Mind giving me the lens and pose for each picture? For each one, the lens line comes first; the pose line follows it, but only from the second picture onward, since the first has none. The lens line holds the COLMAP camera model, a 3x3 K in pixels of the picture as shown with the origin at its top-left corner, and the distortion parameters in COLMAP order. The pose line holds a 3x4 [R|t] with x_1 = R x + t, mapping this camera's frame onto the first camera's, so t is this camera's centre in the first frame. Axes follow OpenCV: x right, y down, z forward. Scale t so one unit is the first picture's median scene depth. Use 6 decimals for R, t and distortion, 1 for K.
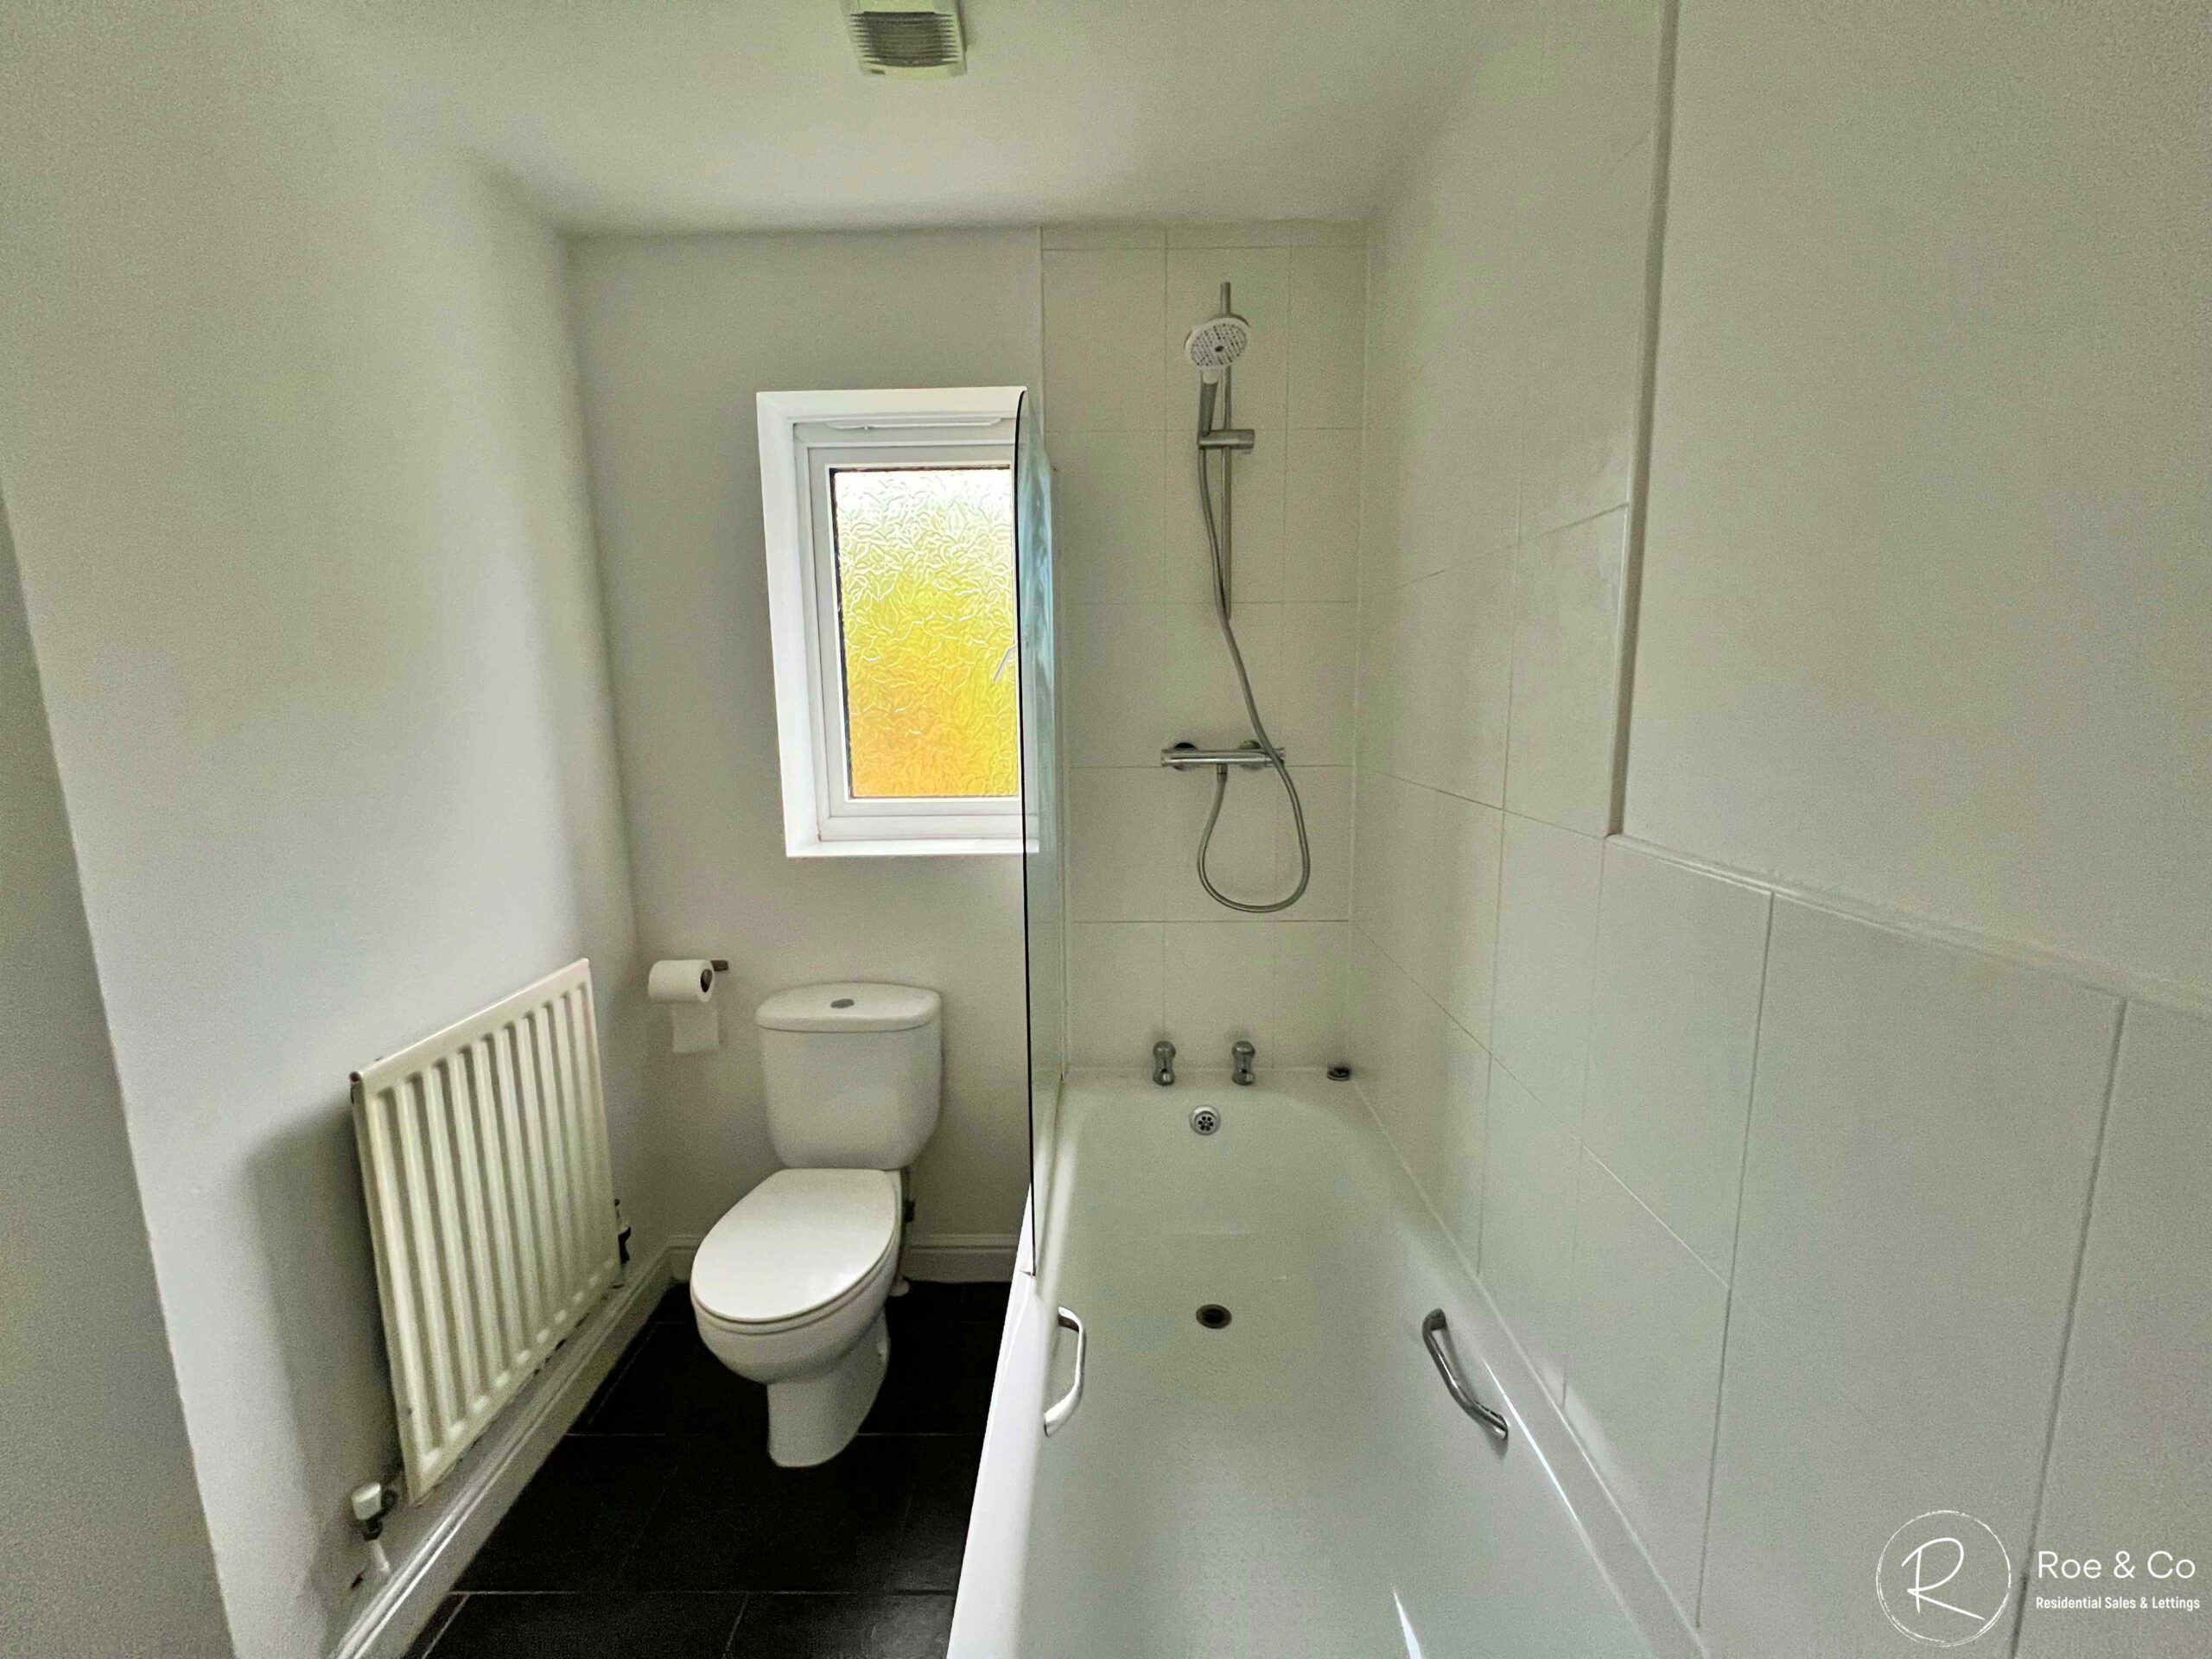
lens RADIAL K [[880.0, 0, 1101.5], [0, 880.0, 825.0], [0, 0, 1]] dist [-0.004342, -0.000008]
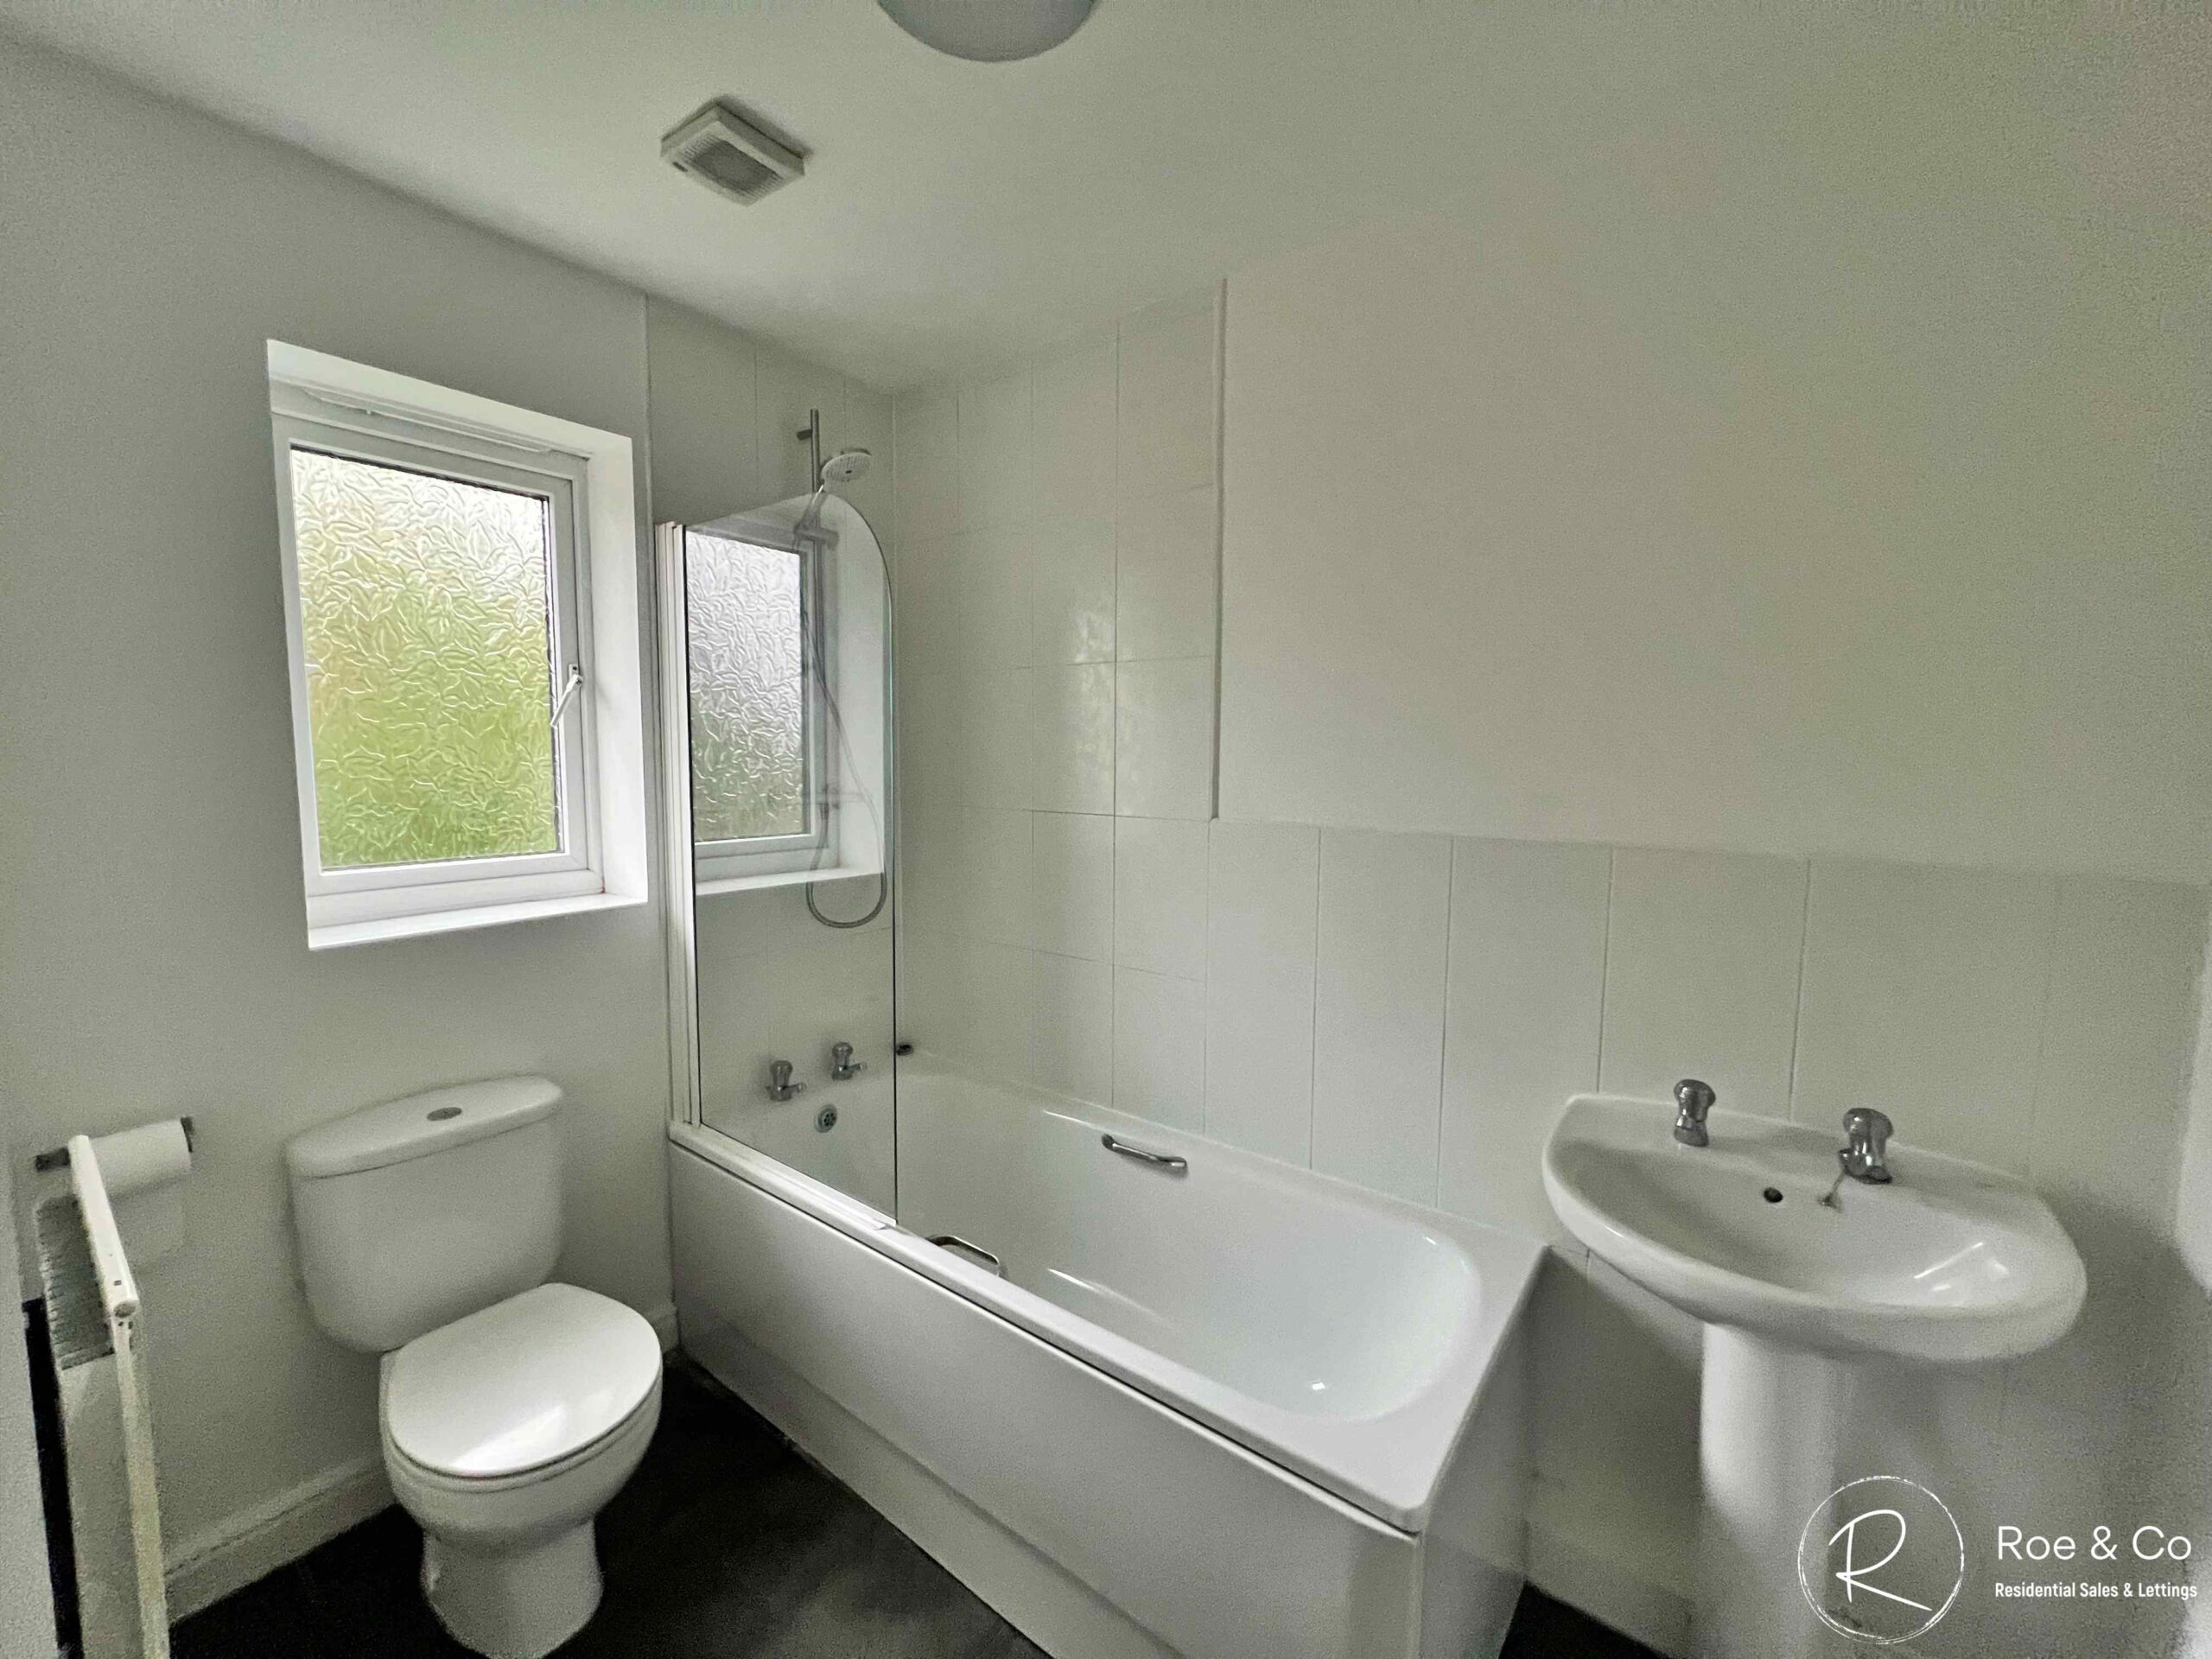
lens RADIAL K [[880.0, 0, 1097.4], [0, 880.0, 830.1], [0, 0, 1]] dist [-0.004342, -0.000008]
pose [[0.593312, -0.056133, 0.803013, -0.568071], [0.104874, 0.994454, -0.007972, 0.011680], [-0.798112, 0.088945, 0.595908, 0.012109]]
